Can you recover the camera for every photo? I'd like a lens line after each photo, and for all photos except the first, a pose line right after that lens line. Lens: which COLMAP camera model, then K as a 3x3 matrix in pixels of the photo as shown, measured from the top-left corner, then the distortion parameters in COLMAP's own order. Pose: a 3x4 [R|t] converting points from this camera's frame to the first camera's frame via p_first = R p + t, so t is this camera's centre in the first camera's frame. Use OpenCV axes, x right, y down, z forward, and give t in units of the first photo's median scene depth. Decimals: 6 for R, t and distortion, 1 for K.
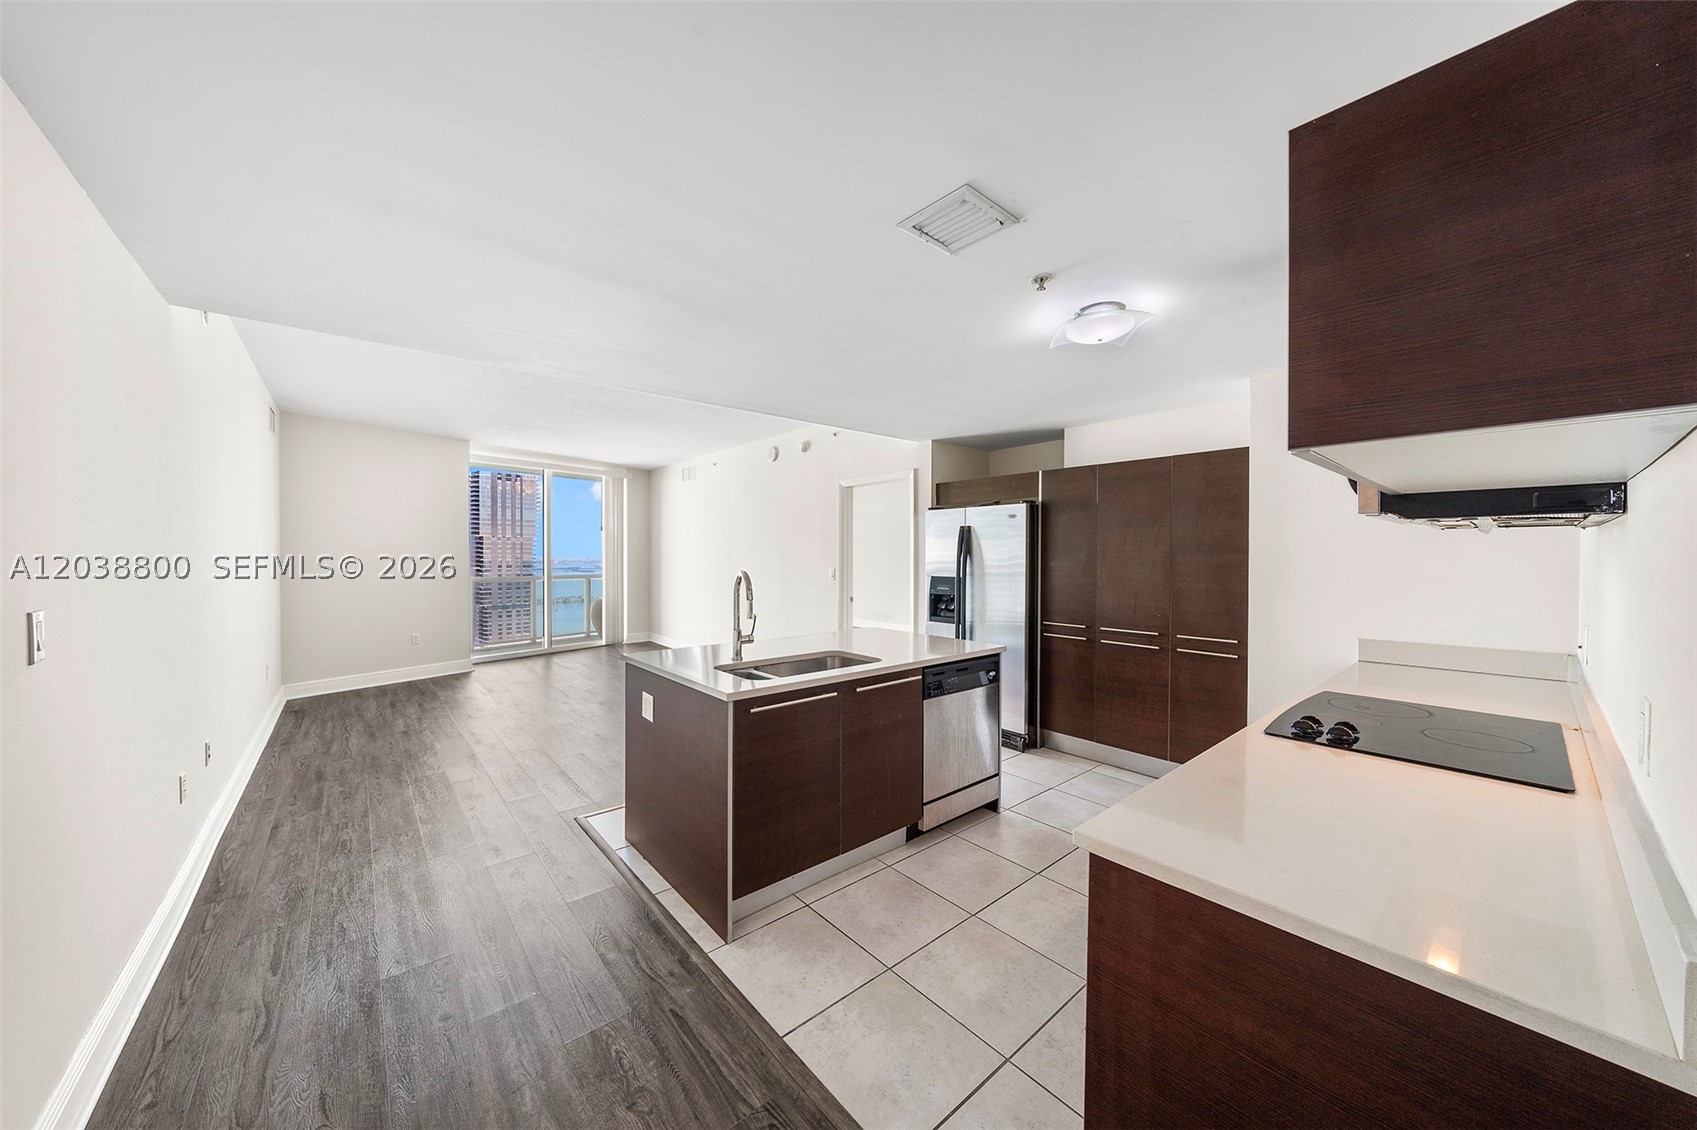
lens RADIAL K [[581.5, 0, 830.3], [0, 581.5, 563.2], [0, 0, 1]] dist [-0.001814, -0.000006]
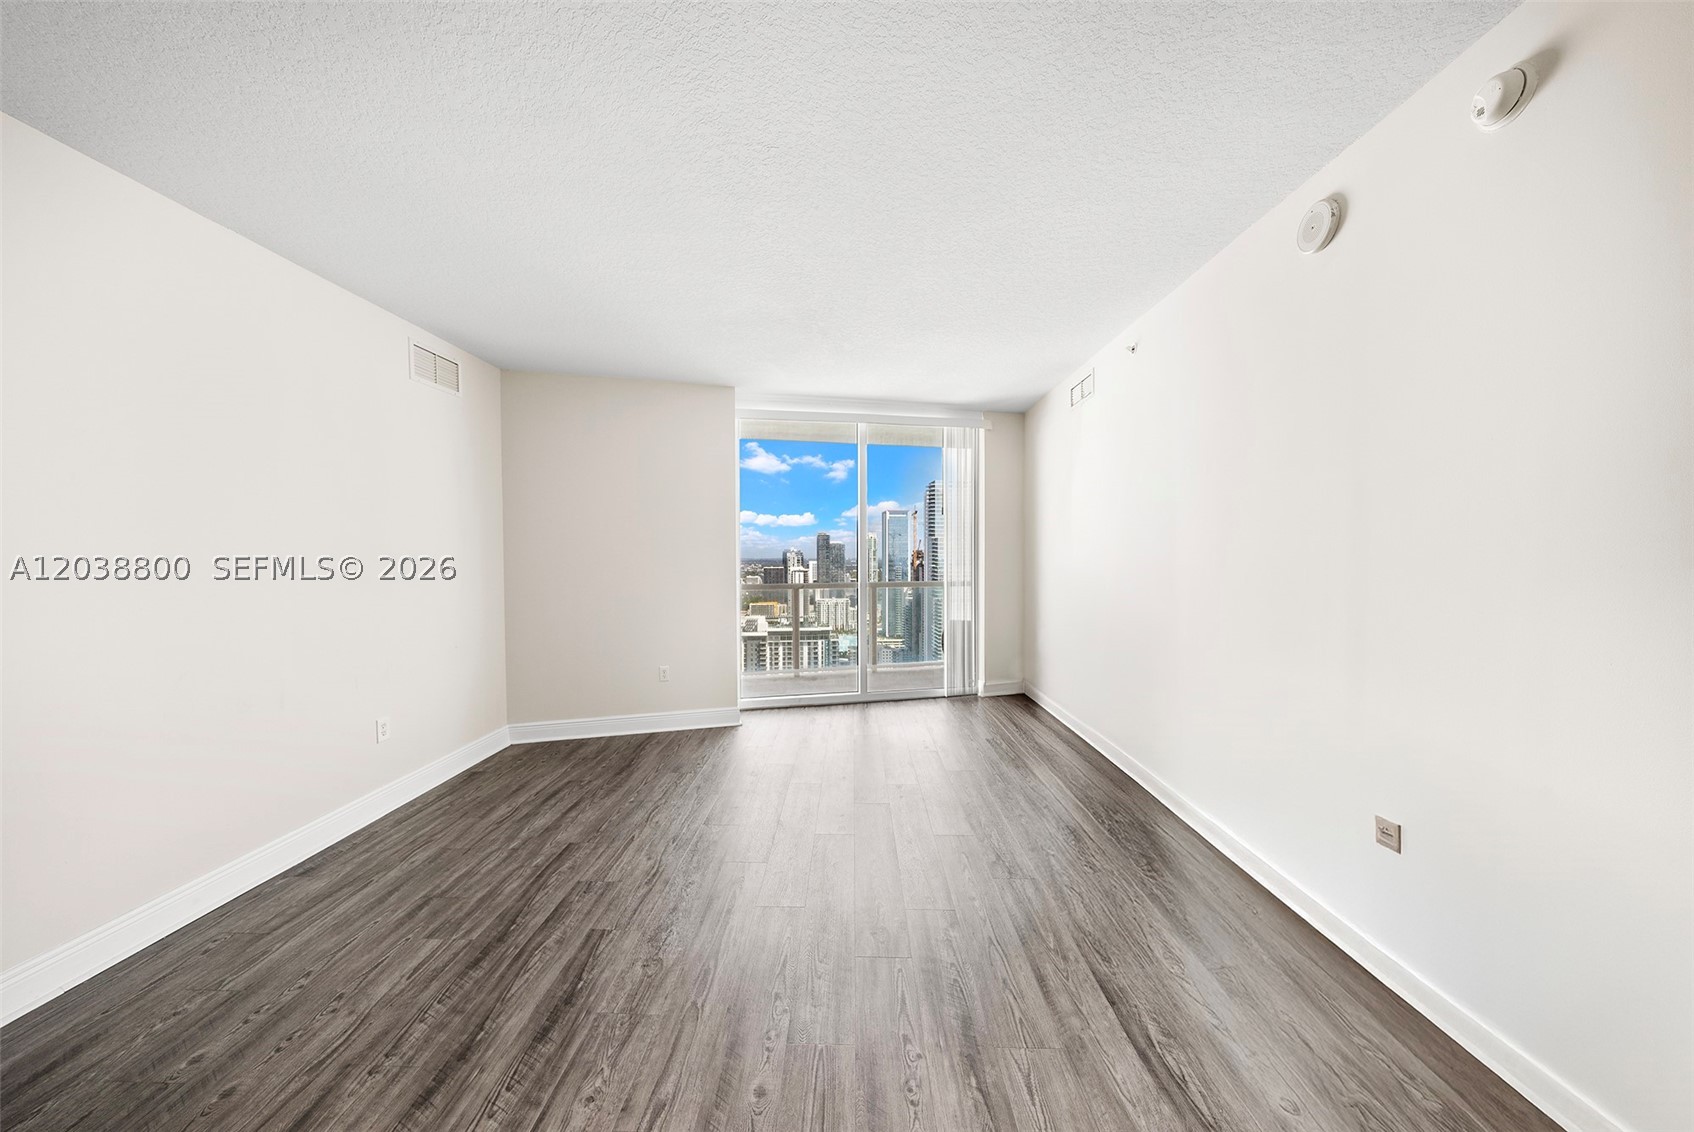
lens RADIAL K [[580.5, 0, 828.8], [0, 580.5, 564.2], [0, 0, 1]] dist [-0.001814, -0.000006]
pose [[0.746536, 0.005729, -0.665320, -0.127697], [-0.002265, 0.999979, 0.006069, -0.010858], [0.665341, -0.003024, 0.746533, 0.861637]]
